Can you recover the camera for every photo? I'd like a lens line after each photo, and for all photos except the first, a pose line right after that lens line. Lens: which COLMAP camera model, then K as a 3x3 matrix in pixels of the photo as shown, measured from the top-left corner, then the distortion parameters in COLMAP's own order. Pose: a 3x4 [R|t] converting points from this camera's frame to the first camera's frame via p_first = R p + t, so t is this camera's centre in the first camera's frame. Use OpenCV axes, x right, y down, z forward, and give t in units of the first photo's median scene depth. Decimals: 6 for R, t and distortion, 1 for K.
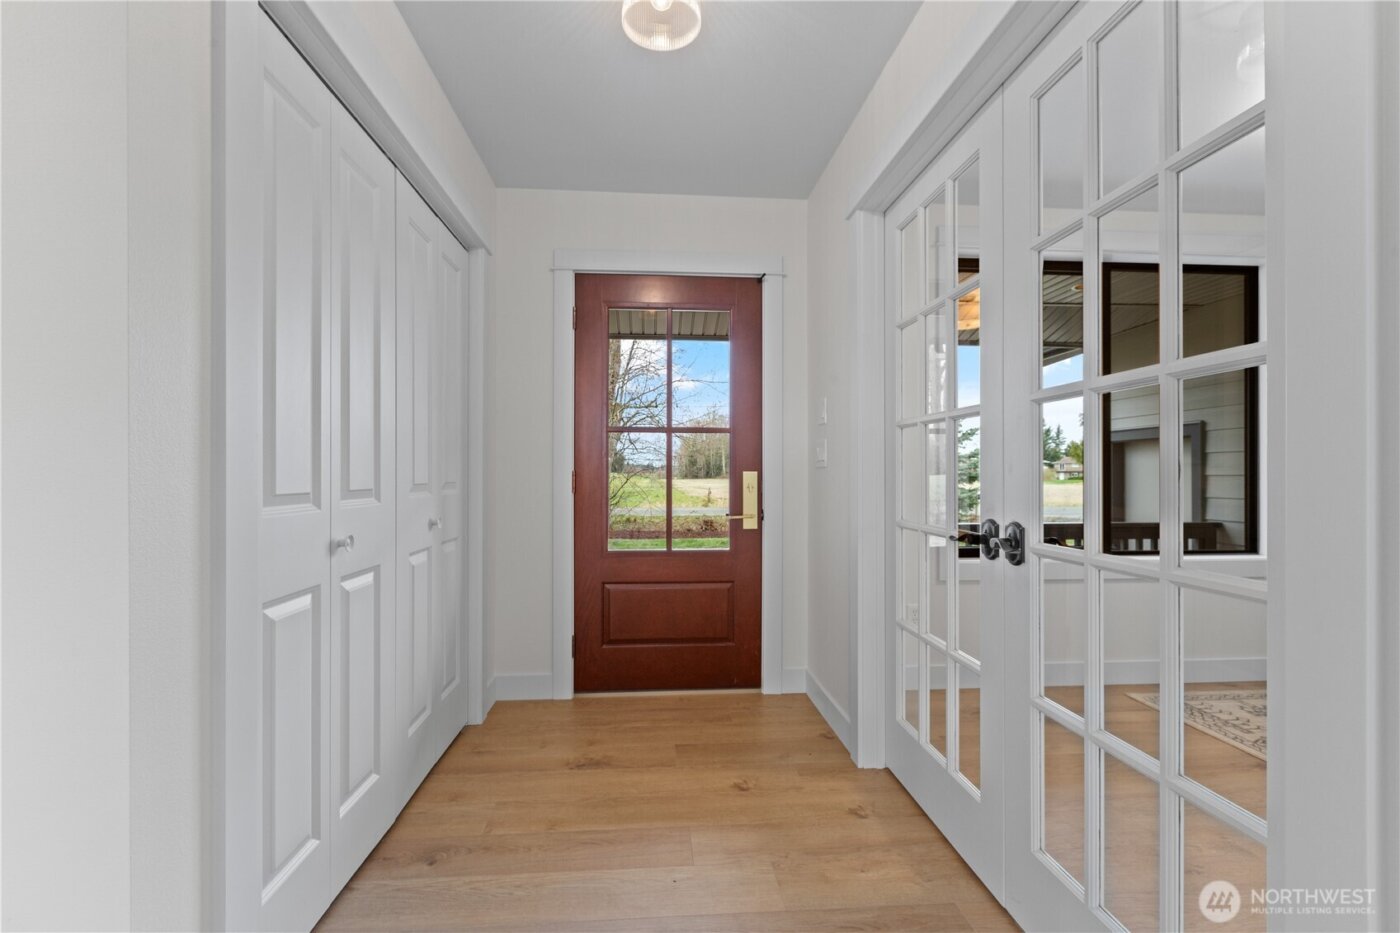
lens RADIAL K [[631.7, 0, 692.3], [0, 631.7, 471.0], [0, 0, 1]] dist [0.002276, -0.000048]
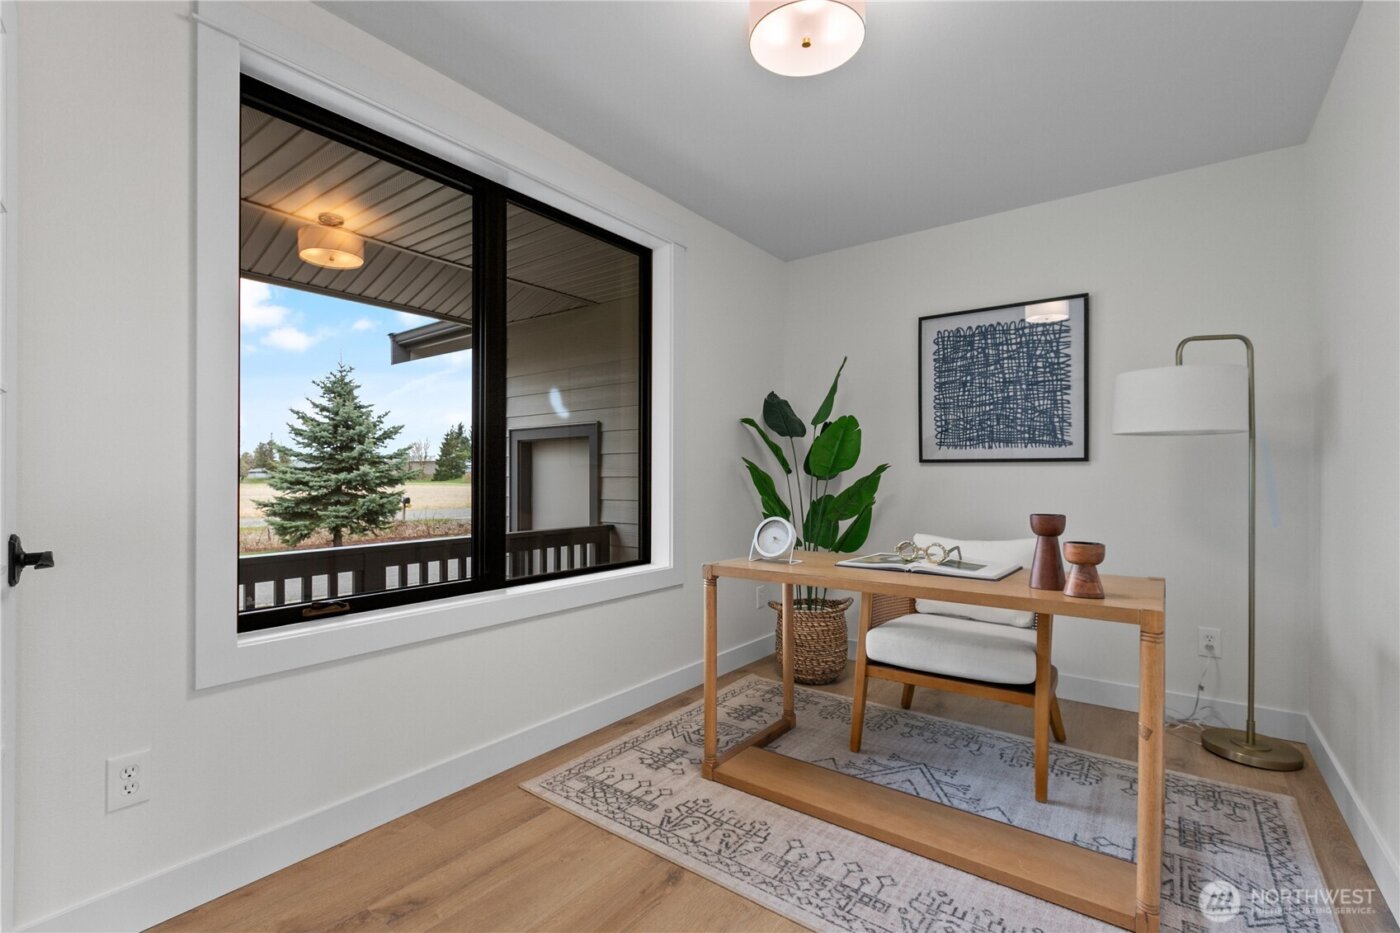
lens RADIAL K [[628.2, 0, 715.2], [0, 628.2, 472.6], [0, 0, 1]] dist [-0.001347, 0.000039]
pose [[0.644021, 0.003096, 0.765002, 0.287448], [-0.002046, 0.999995, -0.002325, 0.002511], [-0.765005, -0.000068, 0.644024, 0.379144]]
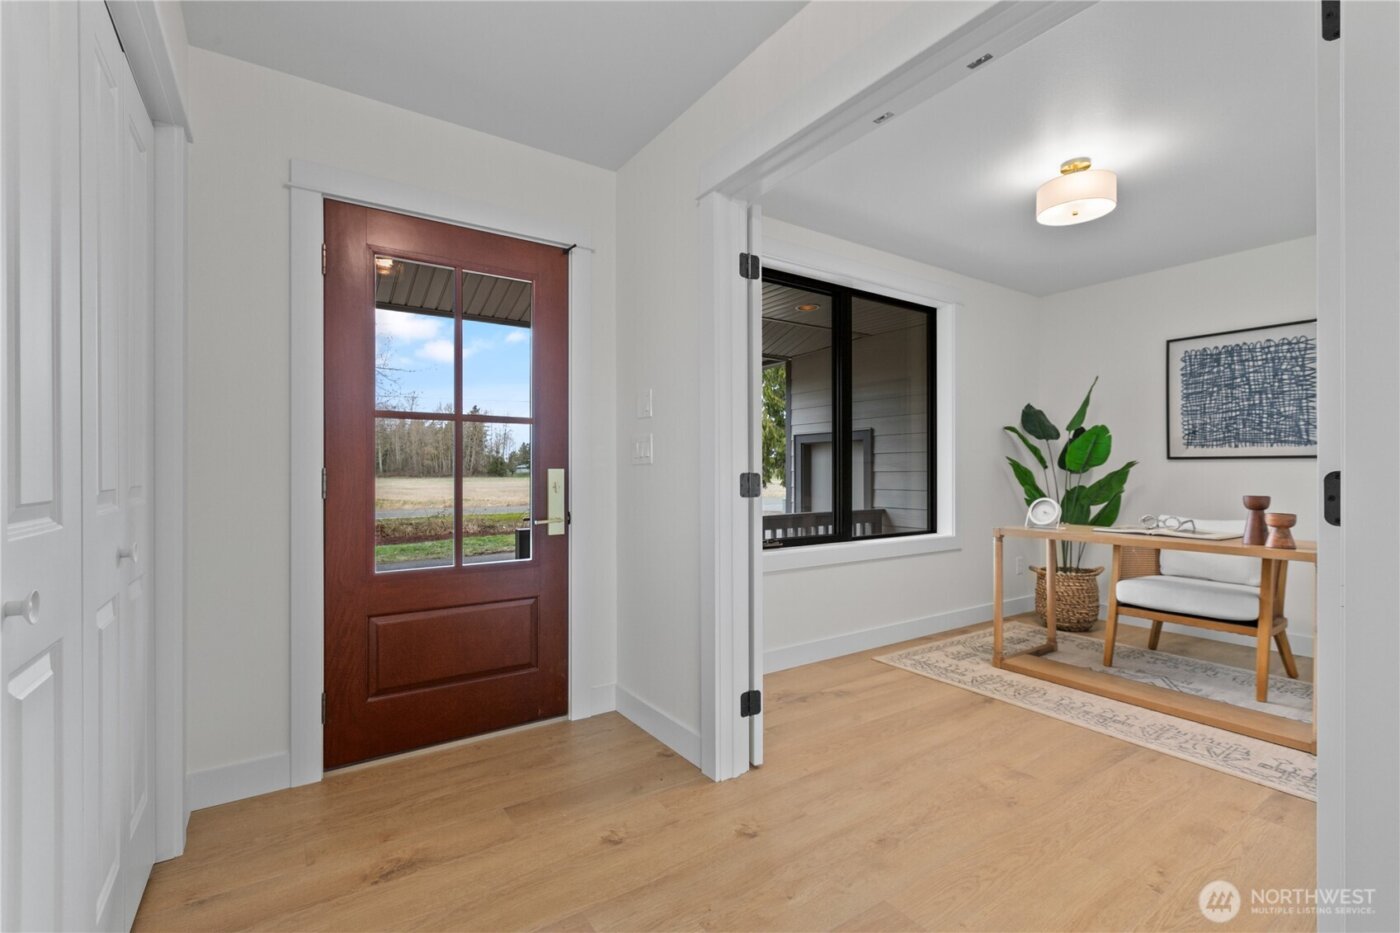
lens RADIAL K [[629.8, 0, 699.9], [0, 629.8, 470.0], [0, 0, 1]] dist [0.001329, -0.000758]
pose [[0.865609, -0.001710, 0.500718, -0.174817], [0.000748, 0.999997, 0.002121, 0.000679], [-0.500720, -0.001462, 0.865608, 0.150099]]
